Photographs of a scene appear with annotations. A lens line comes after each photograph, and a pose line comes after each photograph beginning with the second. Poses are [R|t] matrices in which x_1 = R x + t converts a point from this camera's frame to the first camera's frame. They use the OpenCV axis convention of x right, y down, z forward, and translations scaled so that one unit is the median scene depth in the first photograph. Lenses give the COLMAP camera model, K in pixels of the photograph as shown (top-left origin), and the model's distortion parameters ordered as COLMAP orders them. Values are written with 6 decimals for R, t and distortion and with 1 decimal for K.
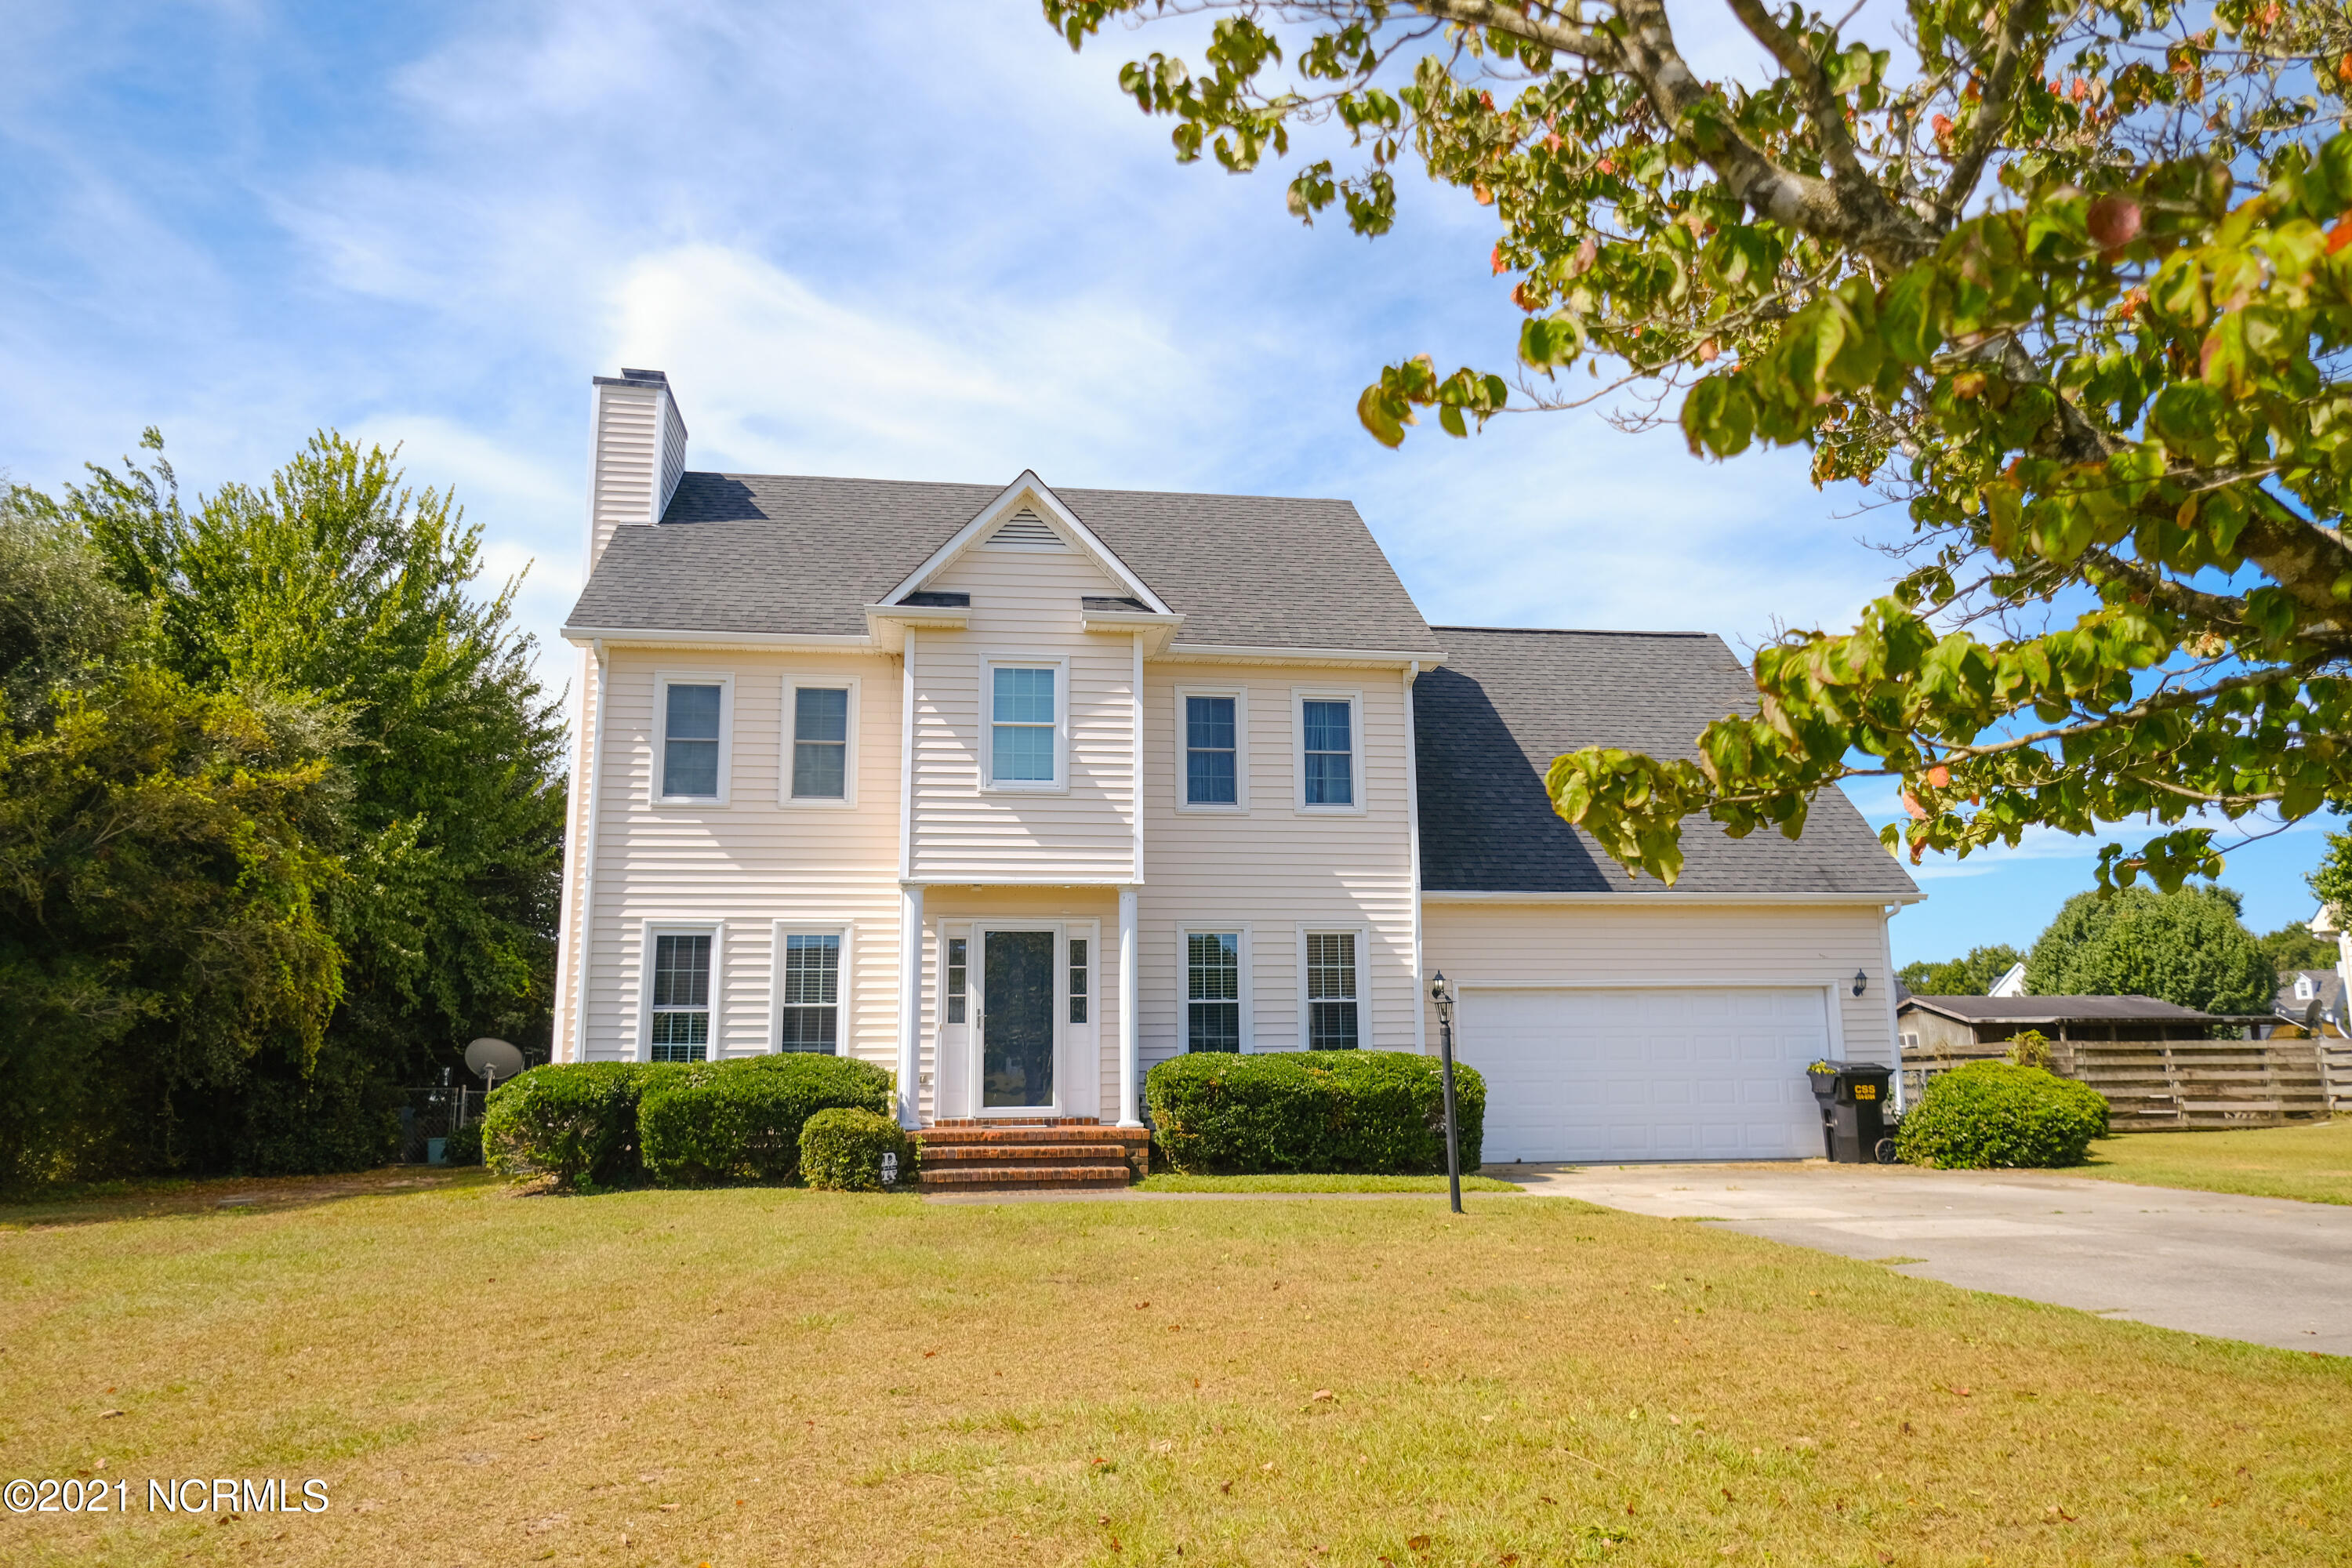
lens RADIAL K [[1557.6, 0, 1176.0], [0, 1557.6, 784.0], [0, 0, 1]] dist [-0.000533, 0.004553]
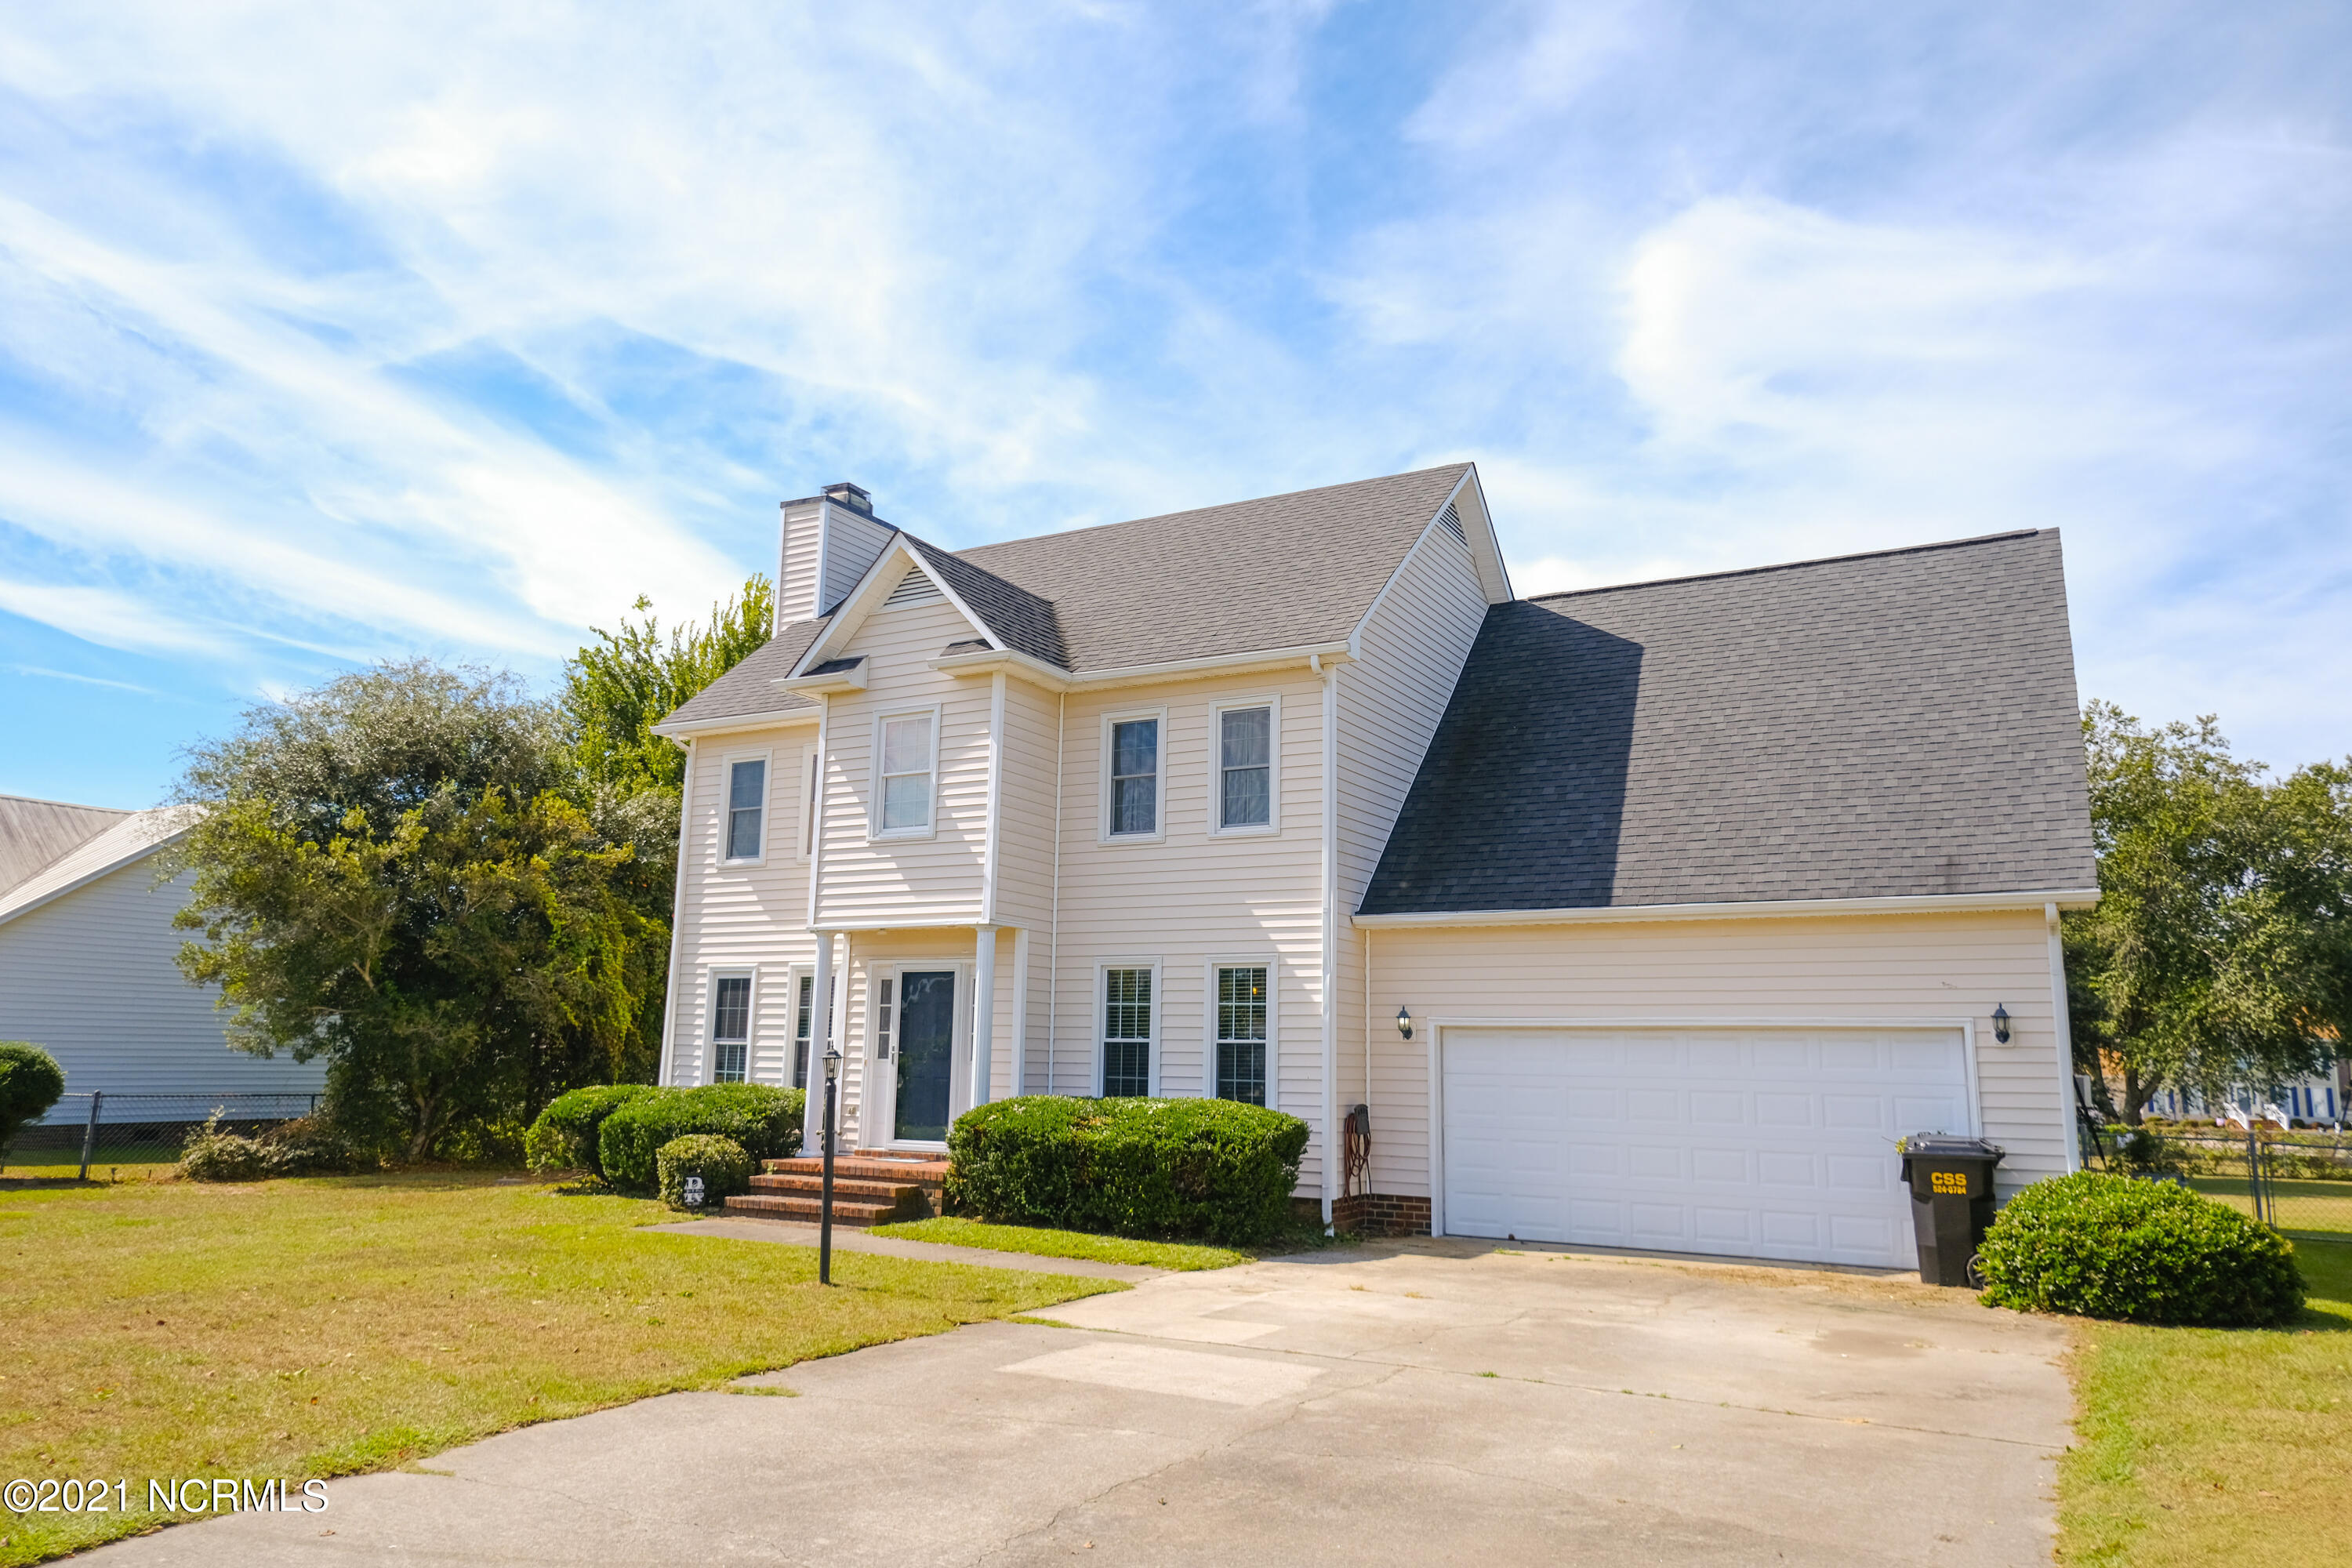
lens RADIAL K [[1635.7, 0, 1173.1], [0, 1635.7, 758.7], [0, 0, 1]] dist [0.002195, 0.000584]
pose [[0.784227, -0.090389, -0.613855, 0.709485], [0.085560, 0.995635, -0.037298, 0.007683], [0.614547, -0.023271, 0.788537, 0.241942]]
